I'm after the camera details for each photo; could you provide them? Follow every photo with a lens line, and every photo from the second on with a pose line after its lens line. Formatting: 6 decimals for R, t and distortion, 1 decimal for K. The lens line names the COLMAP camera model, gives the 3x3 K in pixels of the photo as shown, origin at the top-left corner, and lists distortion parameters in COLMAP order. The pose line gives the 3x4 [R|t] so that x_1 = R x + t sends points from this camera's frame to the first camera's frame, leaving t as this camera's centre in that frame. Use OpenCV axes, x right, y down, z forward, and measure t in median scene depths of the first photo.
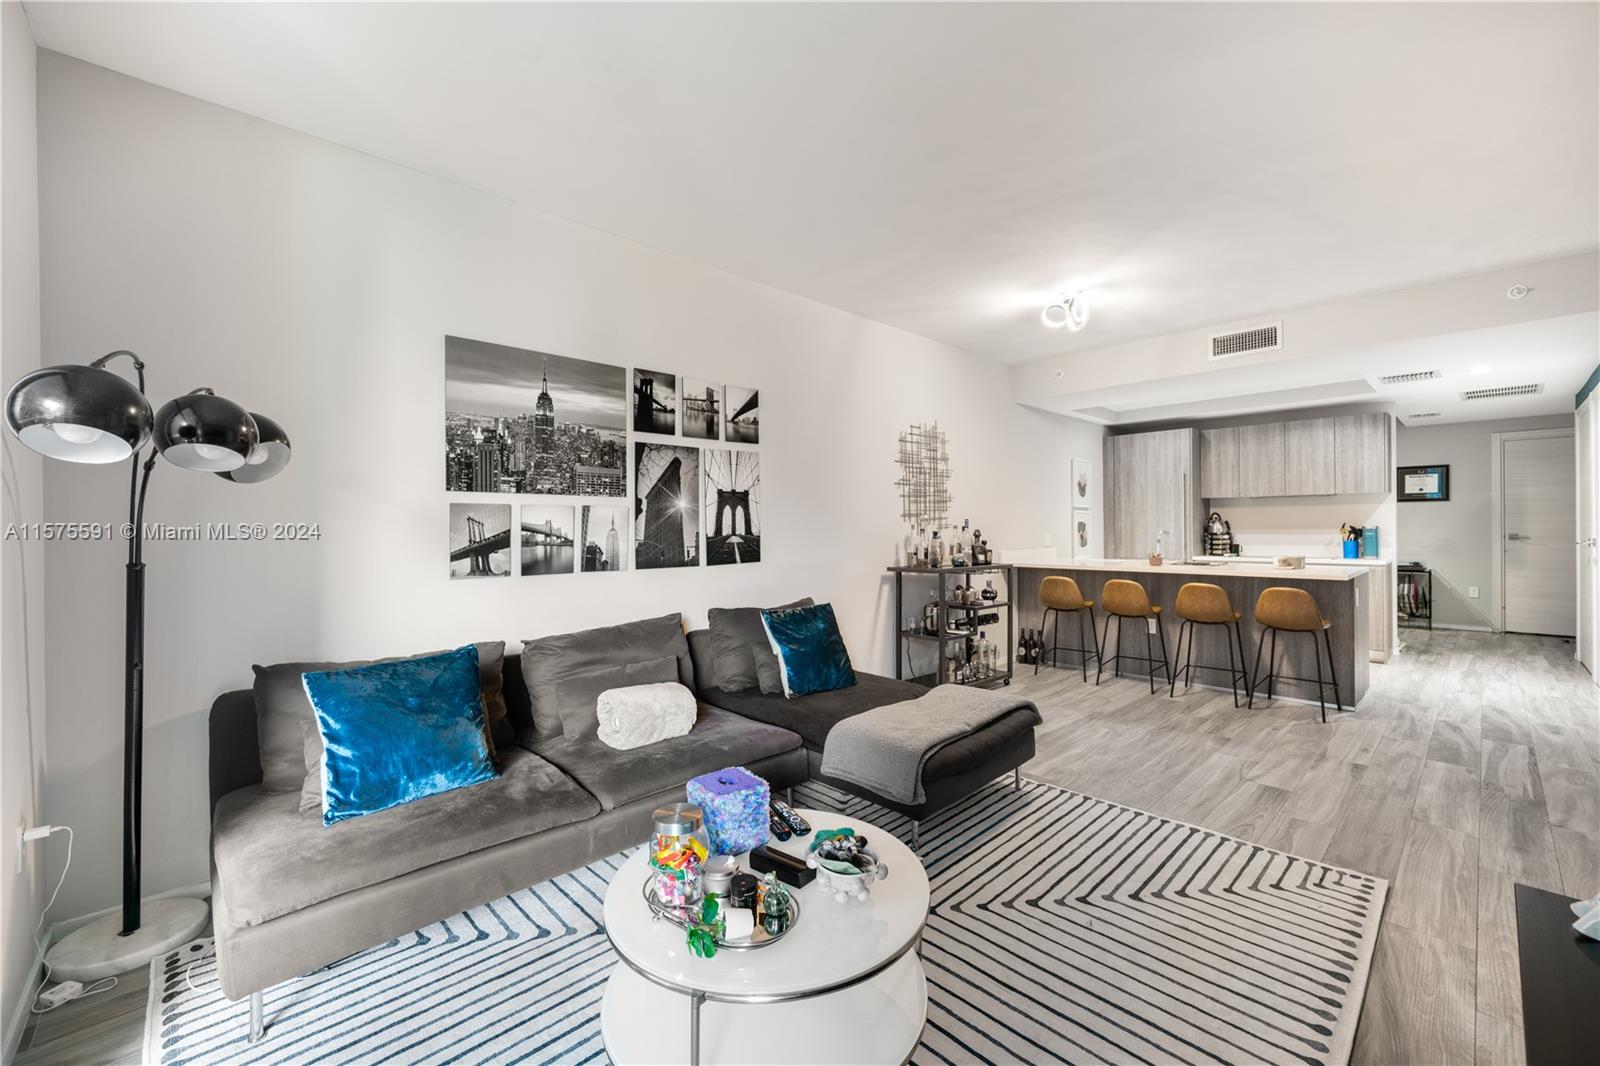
lens RADIAL K [[644.9, 0, 799.8], [0, 644.9, 526.0], [0, 0, 1]] dist [-0.003525, 0.001135]
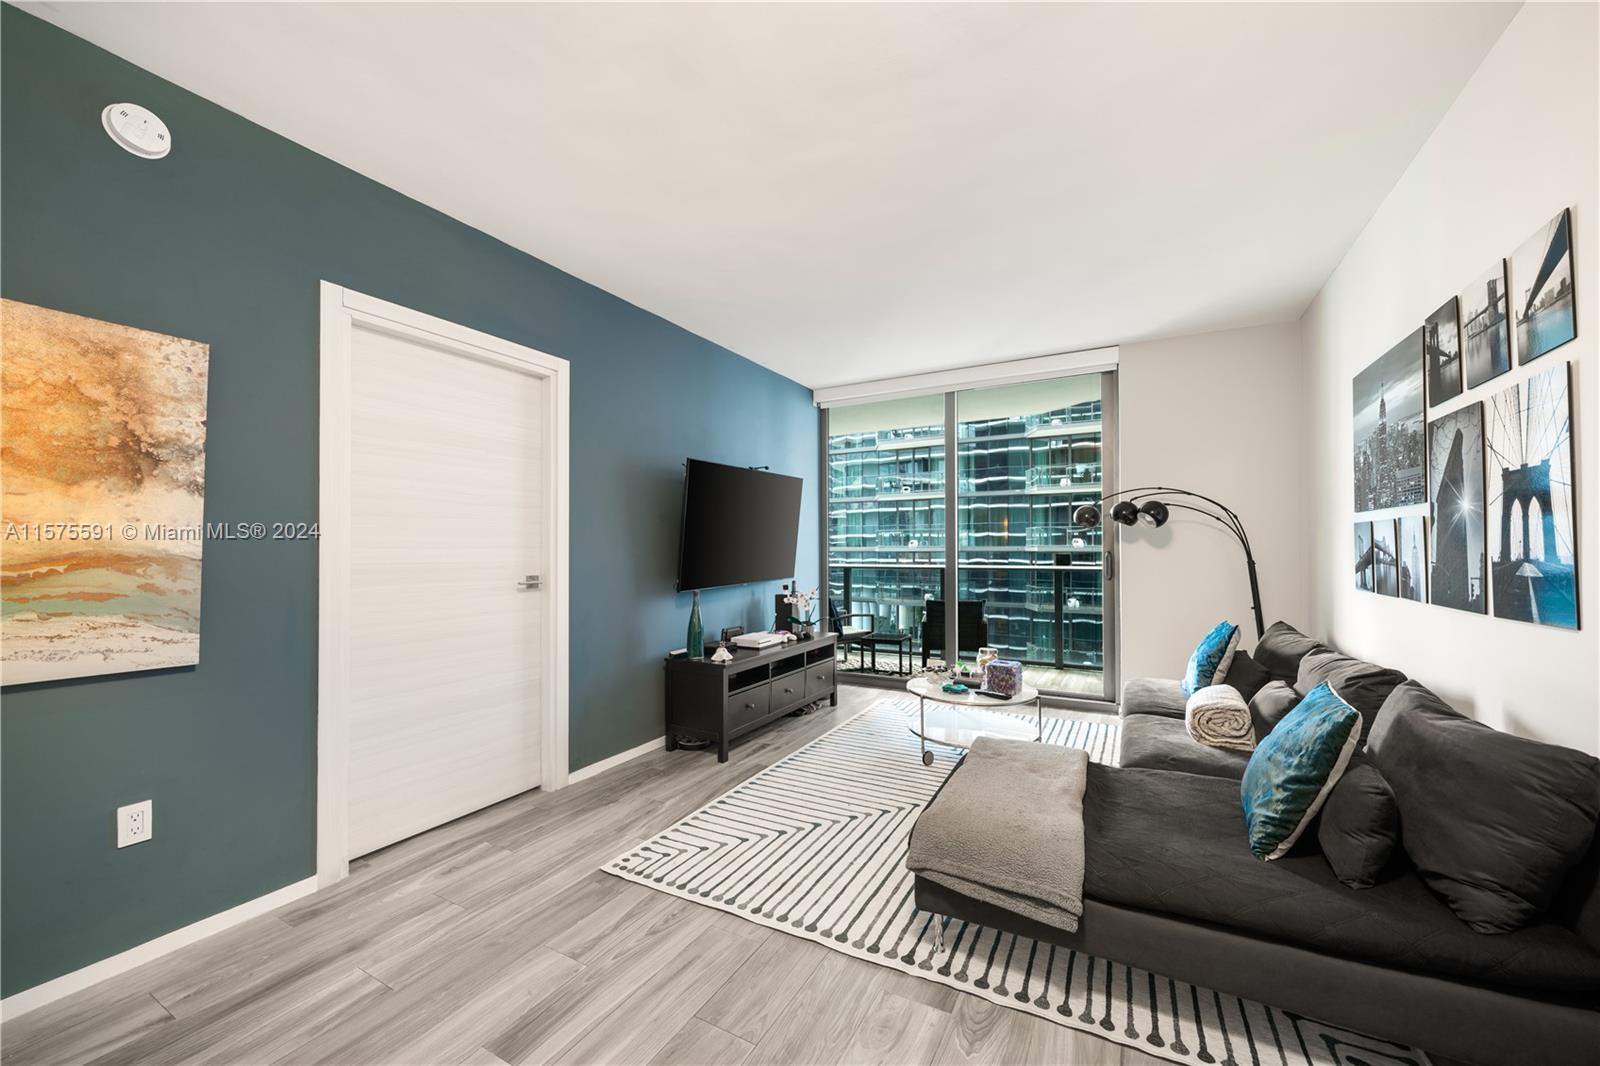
lens RADIAL K [[607.0, 0, 805.2], [0, 607.0, 541.0], [0, 0, 1]] dist [-0.003529, -0.000440]
pose [[-0.950659, 0.005456, -0.310188, 0.453160], [0.009176, 0.999902, -0.010536, -0.000447], [0.310101, -0.012862, -0.950617, 1.068736]]
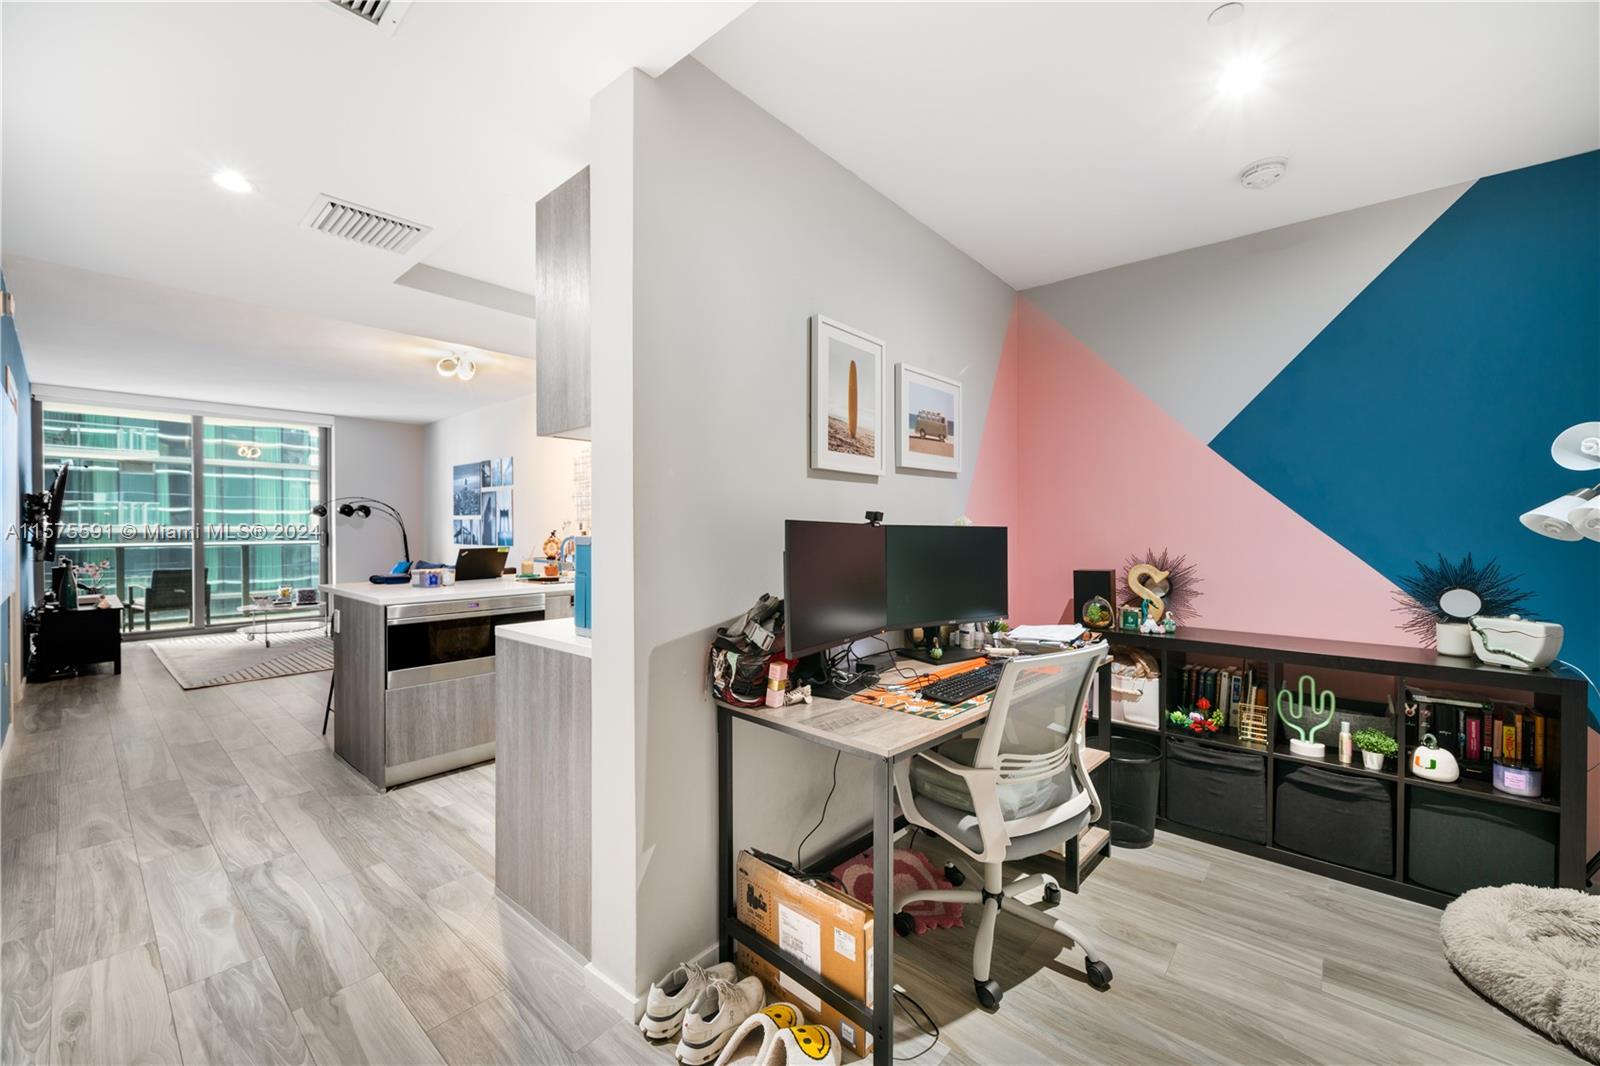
lens RADIAL K [[620.8, 0, 801.1], [0, 620.8, 531.7], [0, 0, 1]] dist [-0.001685, -0.000176]
pose [[0.113381, 0.014230, -0.993450, 1.659537], [0.000220, 0.999897, 0.014348, -0.011555], [0.993552, -0.001845, 0.113366, 1.455346]]
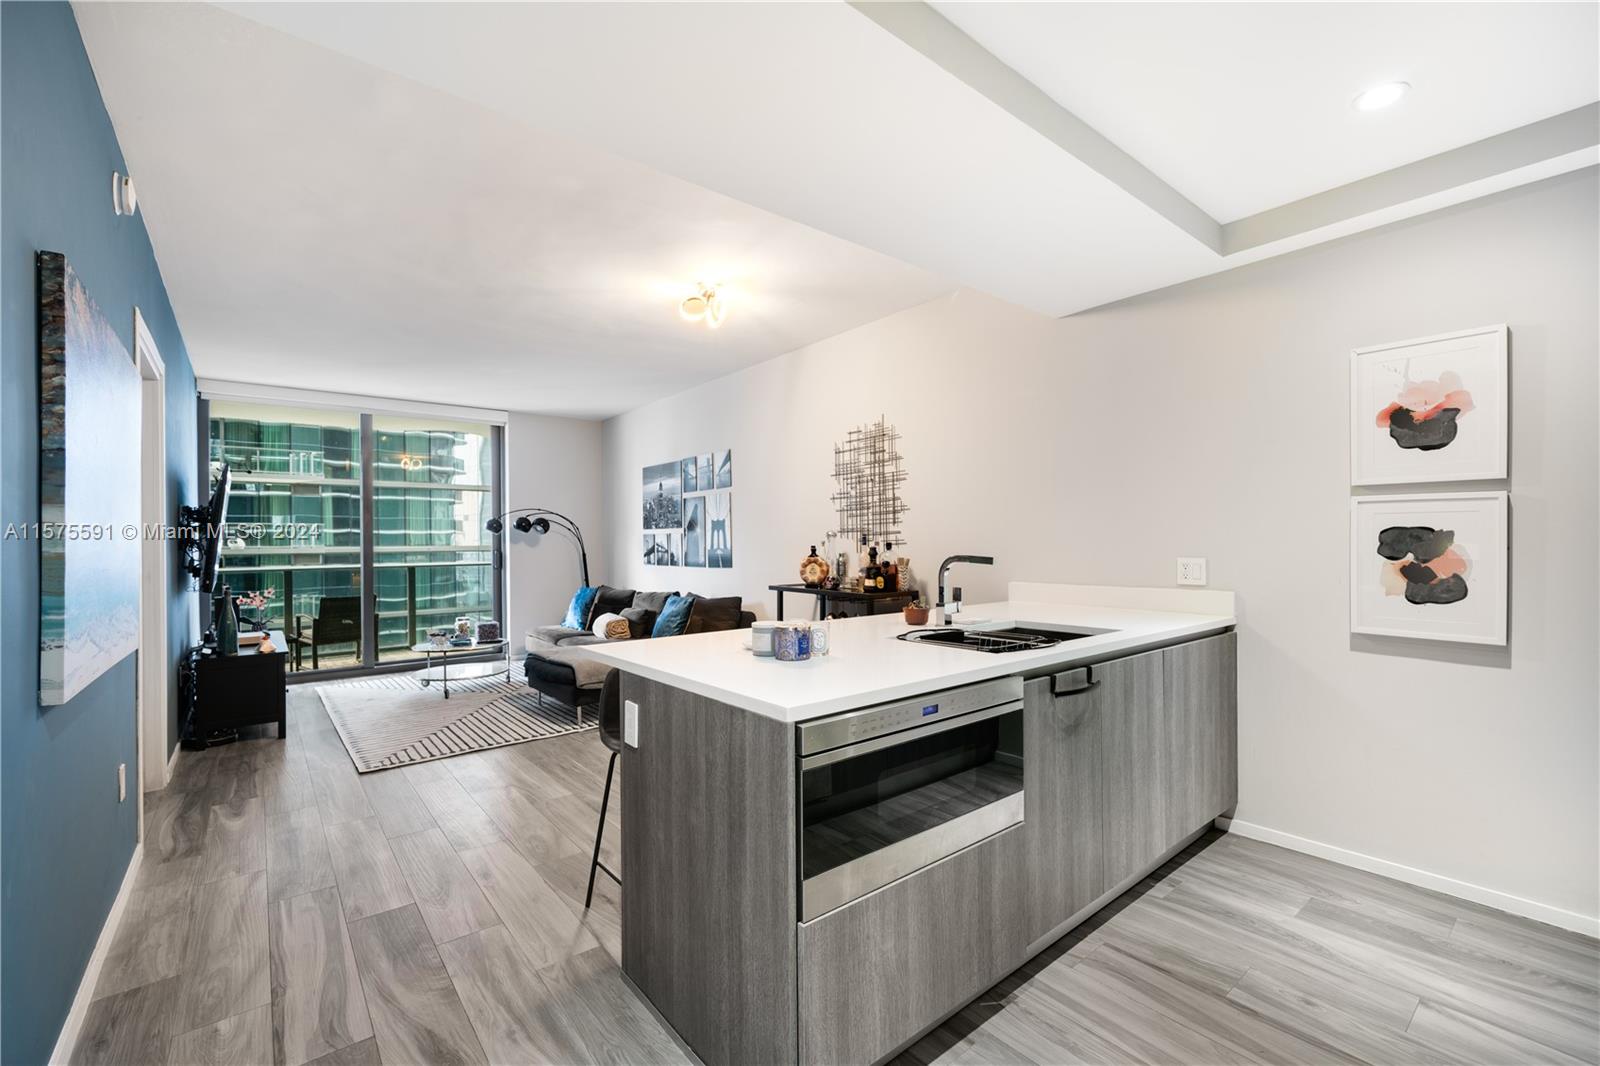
lens RADIAL K [[671.3, 0, 808.4], [0, 671.3, 538.9], [0, 0, 1]] dist [-0.003576, 0.000381]
pose [[-0.063280, 0.000893, -0.997995, 1.262887], [0.011619, 0.999932, 0.000158, -0.006580], [0.997928, -0.011586, -0.063286, 1.120773]]
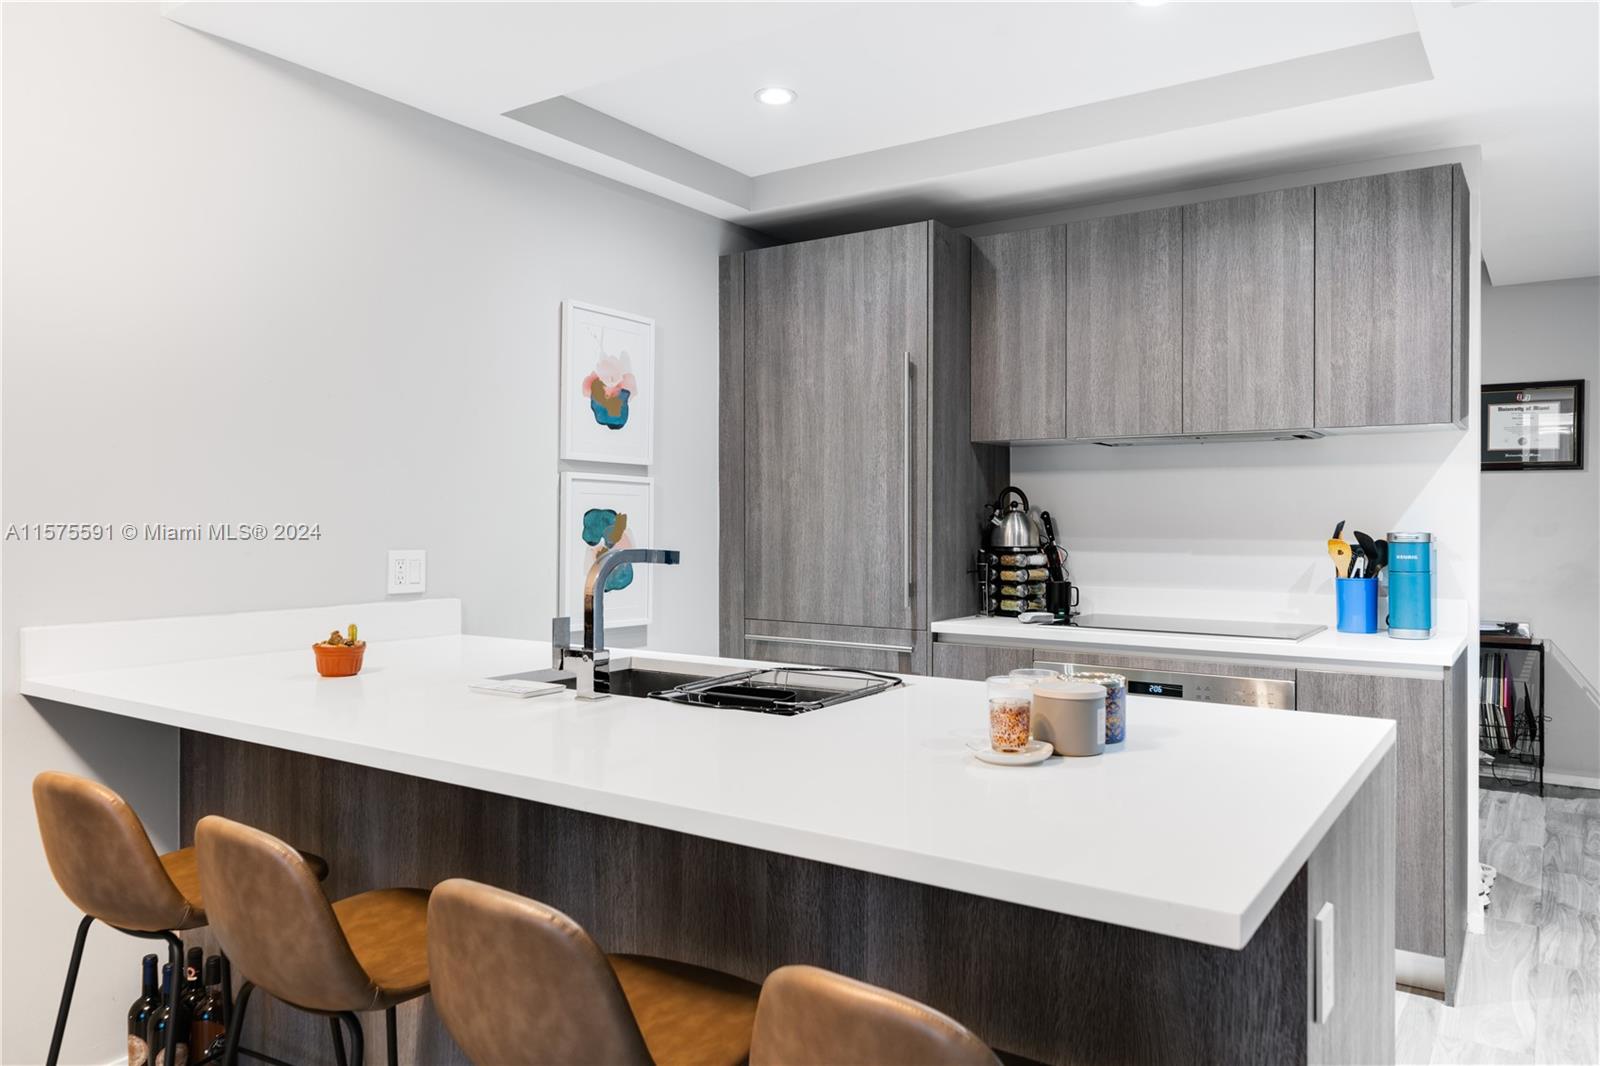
lens RADIAL K [[1105.7, 0, 796.8], [0, 1105.7, 520.4], [0, 0, 1]] dist [0.006987, 0.002142]
pose [[0.977194, 0.009846, 0.212122, 0.653639], [-0.010156, 0.999948, 0.000373, -0.004155], [-0.212107, -0.002519, 0.977243, 0.729278]]
